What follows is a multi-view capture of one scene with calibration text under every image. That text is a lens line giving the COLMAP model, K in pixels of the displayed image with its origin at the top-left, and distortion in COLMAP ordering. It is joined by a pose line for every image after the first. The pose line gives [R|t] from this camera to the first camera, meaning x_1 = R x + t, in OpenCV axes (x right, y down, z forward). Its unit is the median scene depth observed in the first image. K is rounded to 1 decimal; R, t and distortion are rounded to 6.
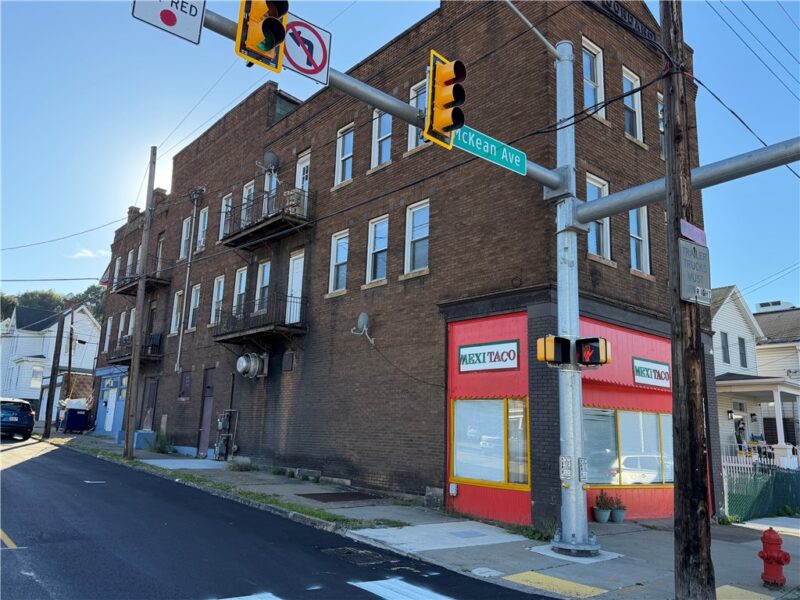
lens RADIAL K [[626.6, 0, 400.0], [0, 626.6, 300.0], [0, 0, 1]] dist [0.005935, 0.002450]
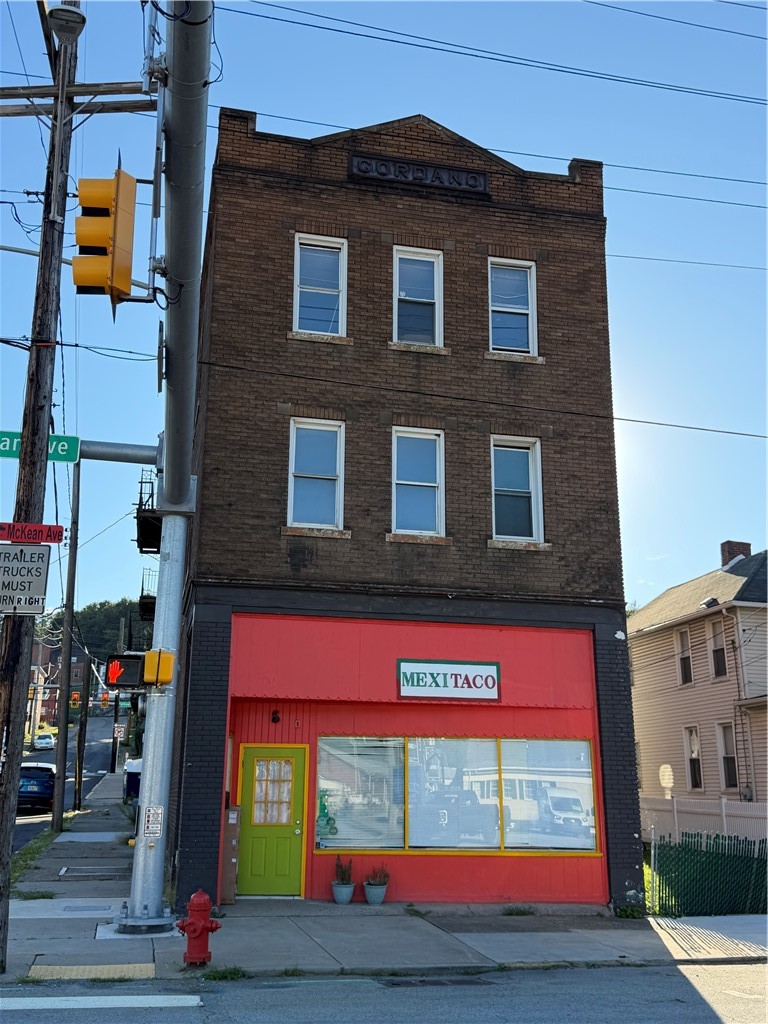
lens RADIAL K [[975.5, 0, 384.0], [0, 975.5, 512.0], [0, 0, 1]] dist [0.186157, -0.386506]
pose [[0.884279, -0.151306, -0.441766, 0.884934], [0.119801, 0.987894, -0.098552, 0.034900], [0.451330, 0.034223, 0.891701, 0.009825]]
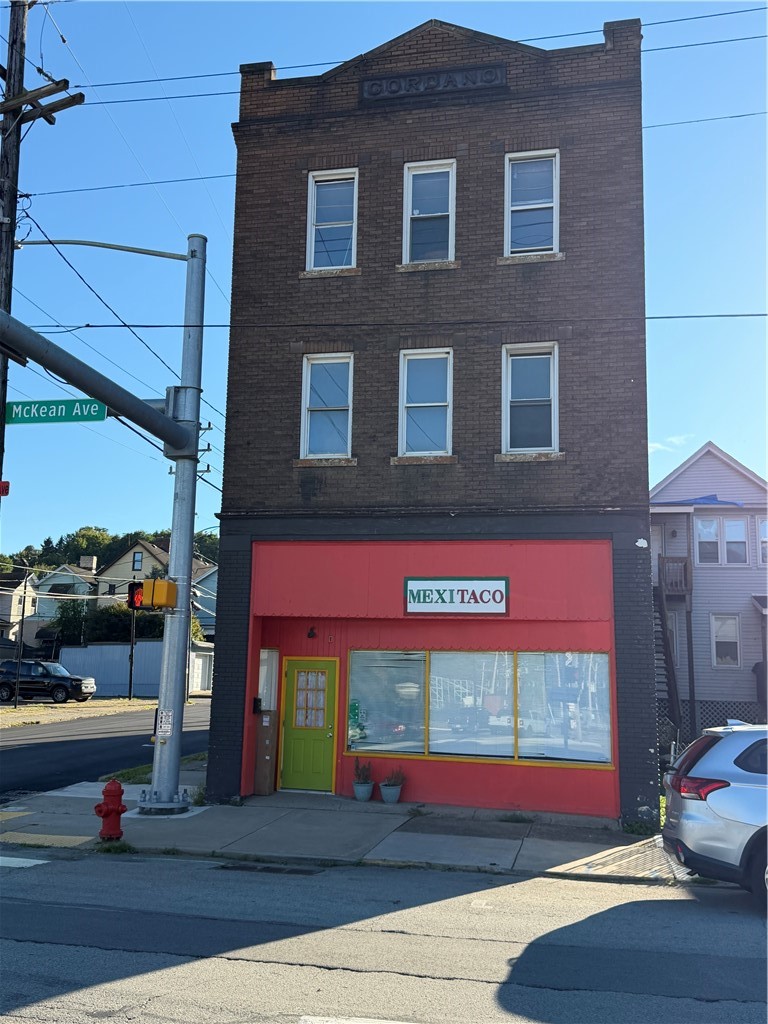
lens RADIAL K [[975.5, 0, 384.0], [0, 975.5, 512.0], [0, 0, 1]] dist [0.186157, -0.386506]
pose [[0.616190, -0.159893, -0.771197, 1.270520], [0.164846, 0.983671, -0.072232, 0.095643], [0.770153, -0.082620, 0.632486, 0.274435]]
